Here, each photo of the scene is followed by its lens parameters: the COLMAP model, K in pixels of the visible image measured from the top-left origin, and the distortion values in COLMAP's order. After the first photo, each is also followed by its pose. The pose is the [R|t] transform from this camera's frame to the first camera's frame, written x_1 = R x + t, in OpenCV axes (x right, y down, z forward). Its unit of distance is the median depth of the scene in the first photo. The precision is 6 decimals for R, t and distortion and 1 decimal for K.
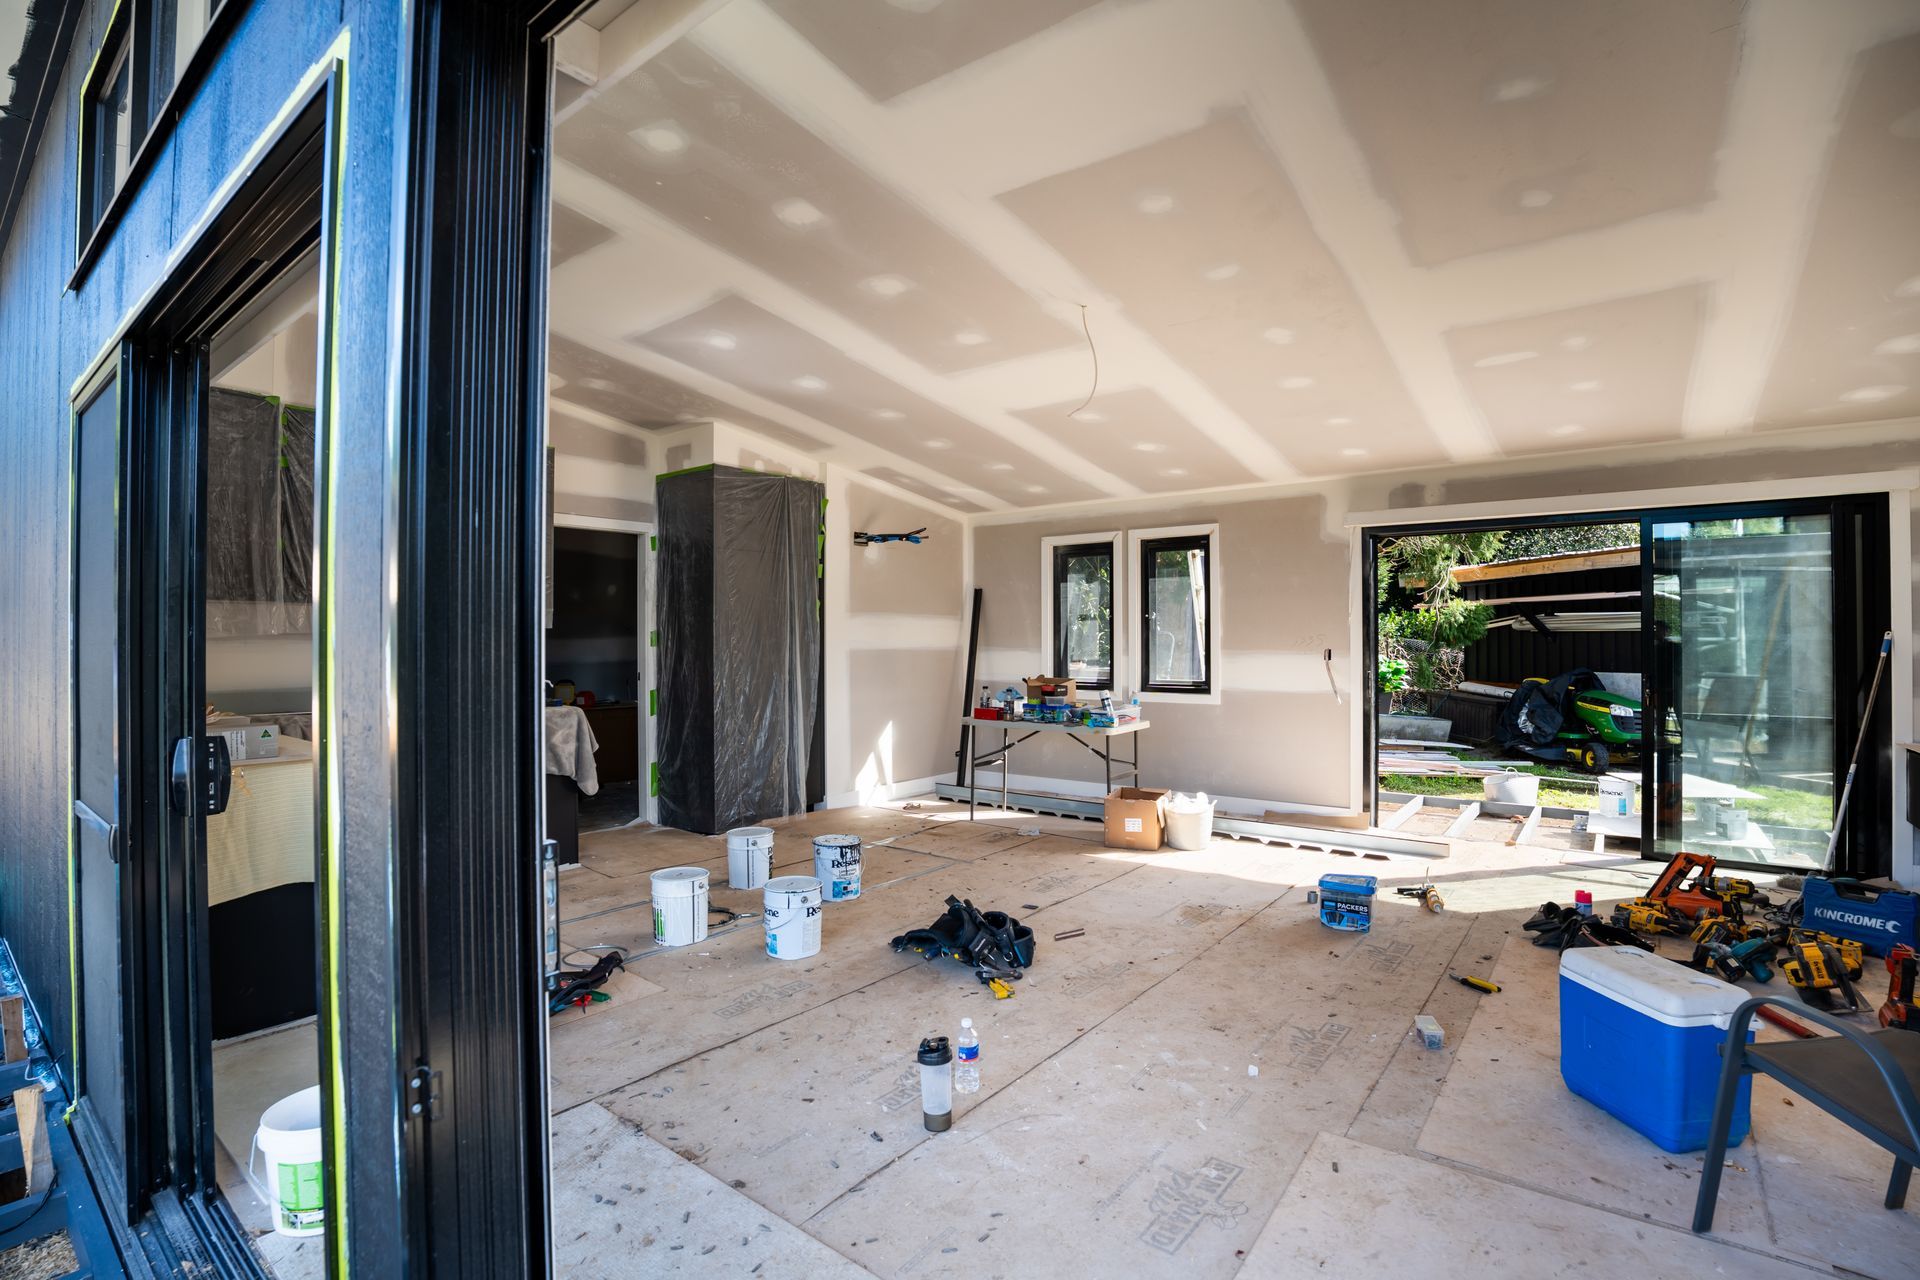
lens RADIAL K [[898.8, 0, 958.6], [0, 898.8, 631.3], [0, 0, 1]] dist [-0.075731, 0.021688]
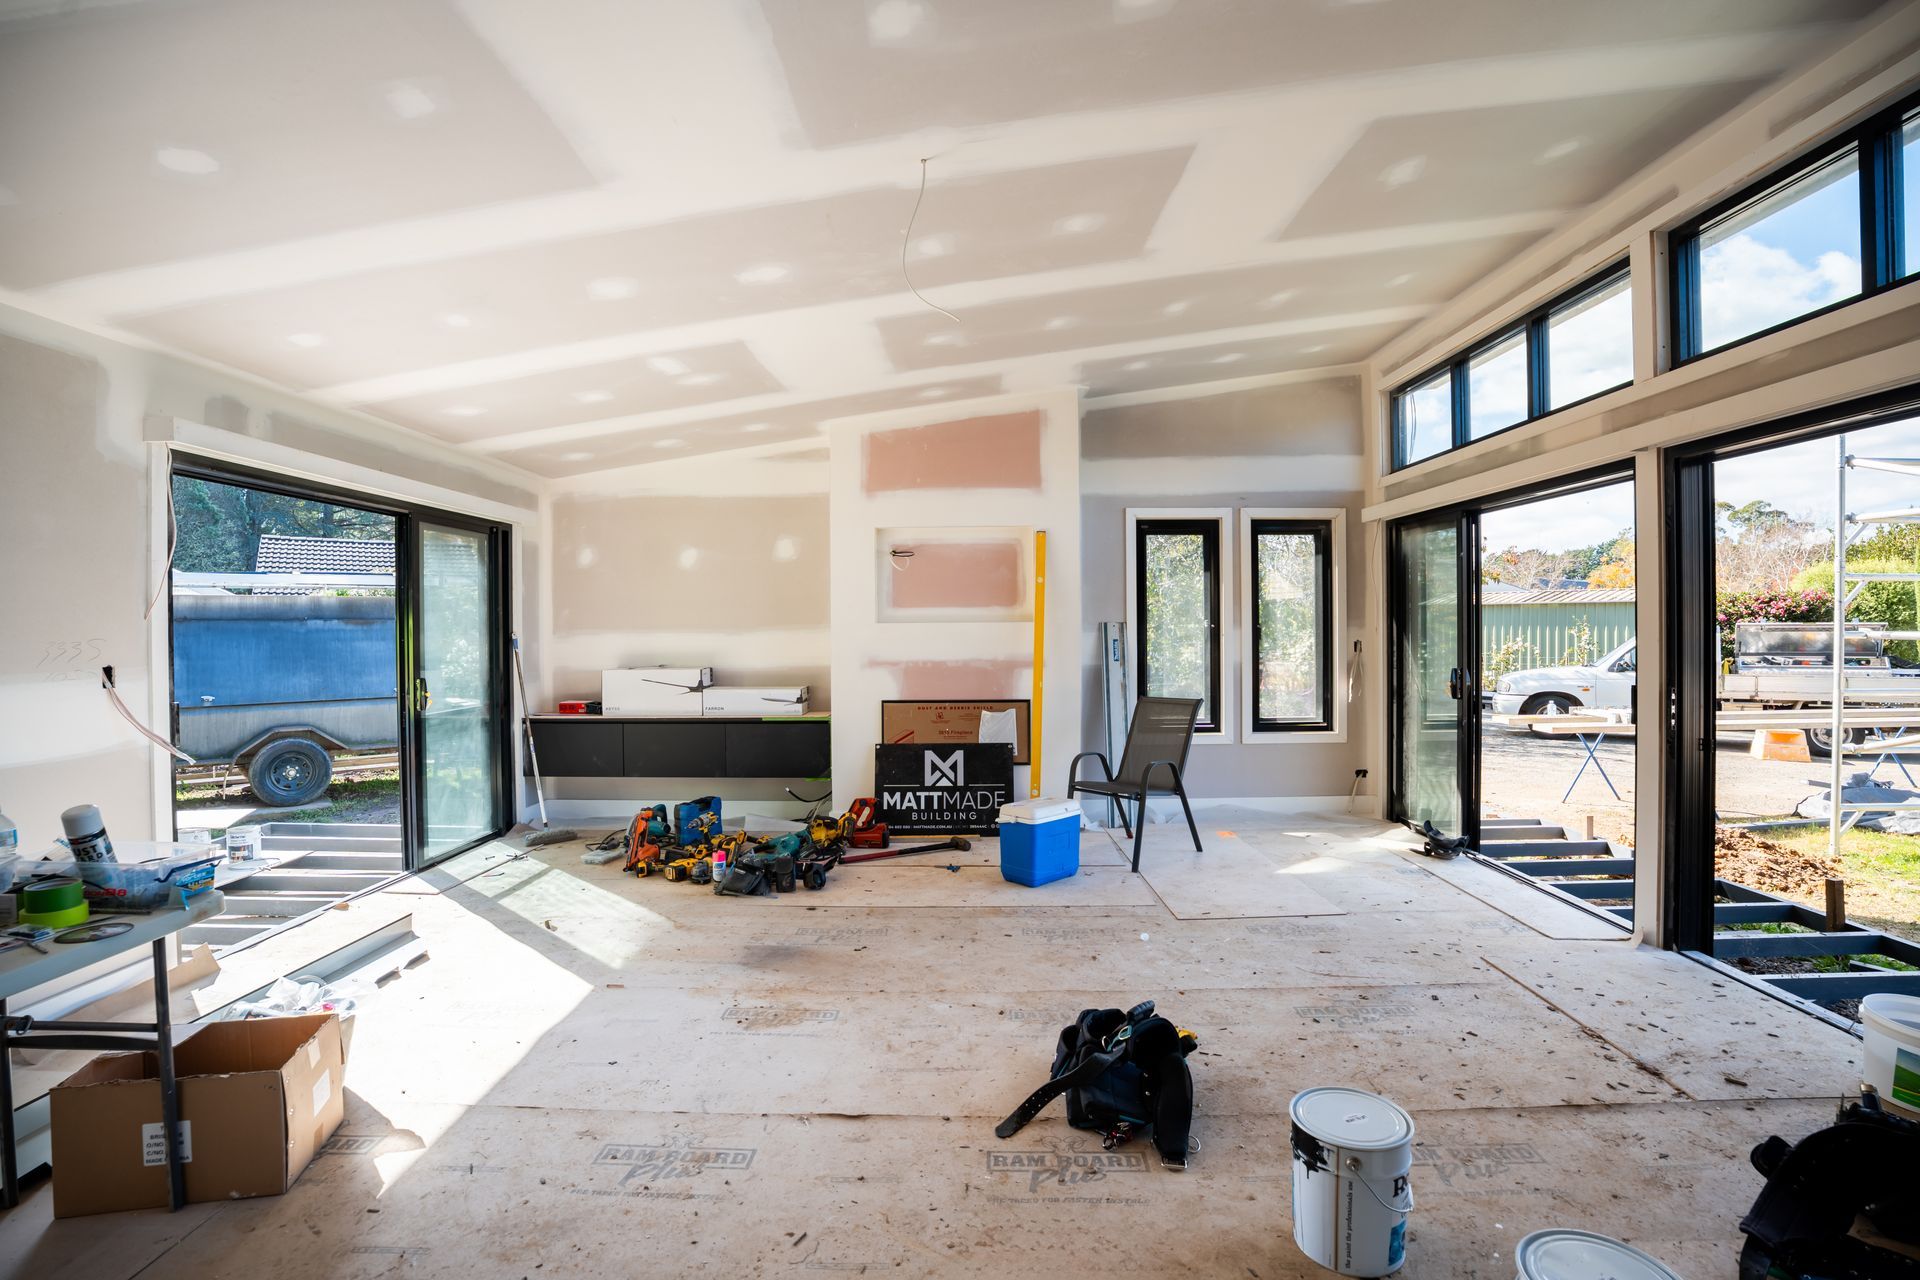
lens RADIAL K [[898.8, 0, 958.6], [0, 898.8, 631.3], [0, 0, 1]] dist [-0.075731, 0.021688]
pose [[-0.600759, 0.004082, 0.799420, -0.472201], [0.002012, 0.999992, -0.003594, 0.004407], [-0.799427, -0.000551, -0.600762, 1.548930]]
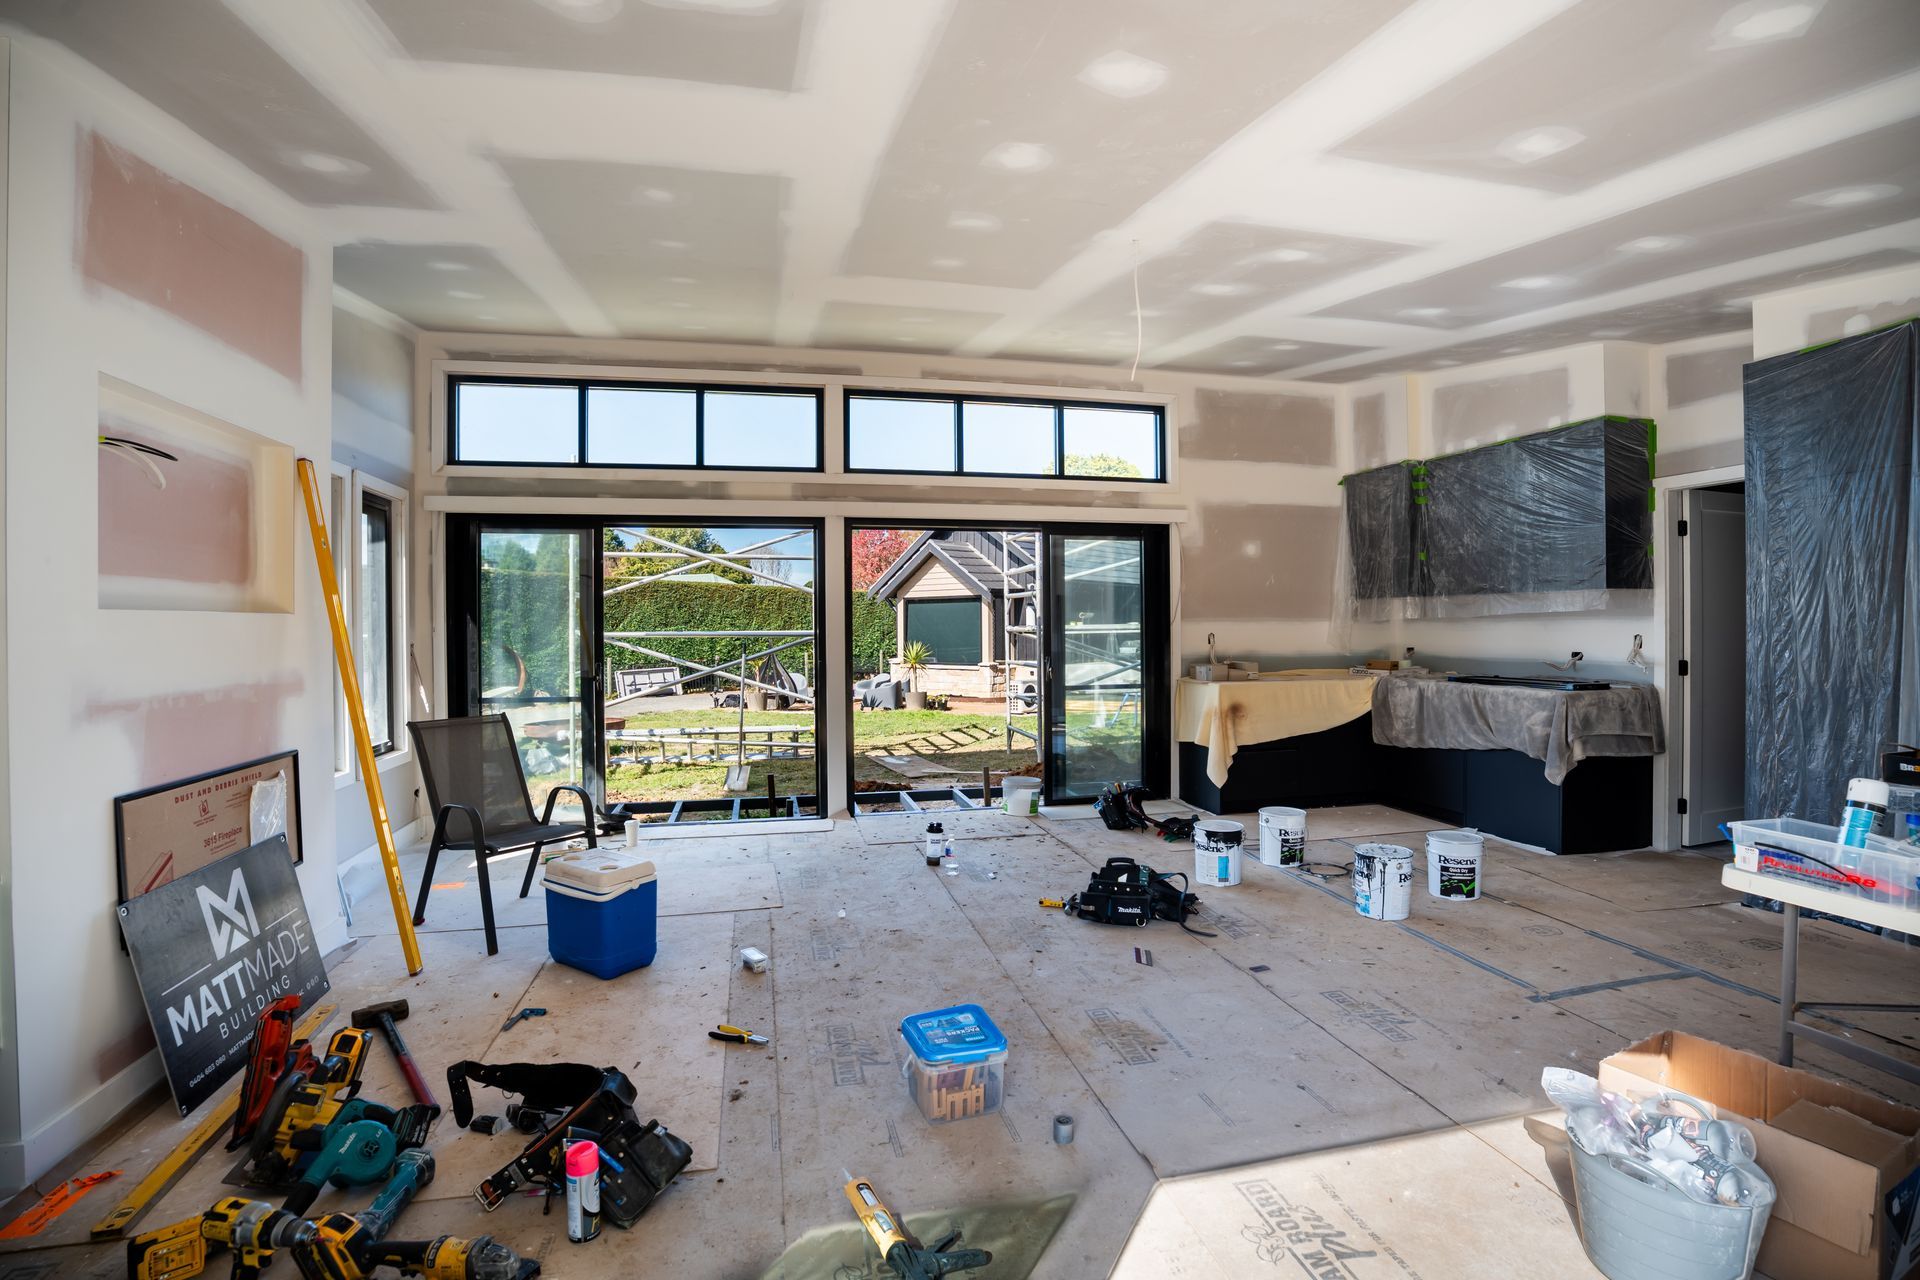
lens RADIAL K [[898.8, 0, 958.6], [0, 898.8, 631.3], [0, 0, 1]] dist [-0.075731, 0.021688]
pose [[-0.634143, 0.012373, -0.773117, 1.018574], [0.016874, 0.999855, 0.002161, 0.009573], [0.773031, -0.011676, -0.634260, 1.565355]]
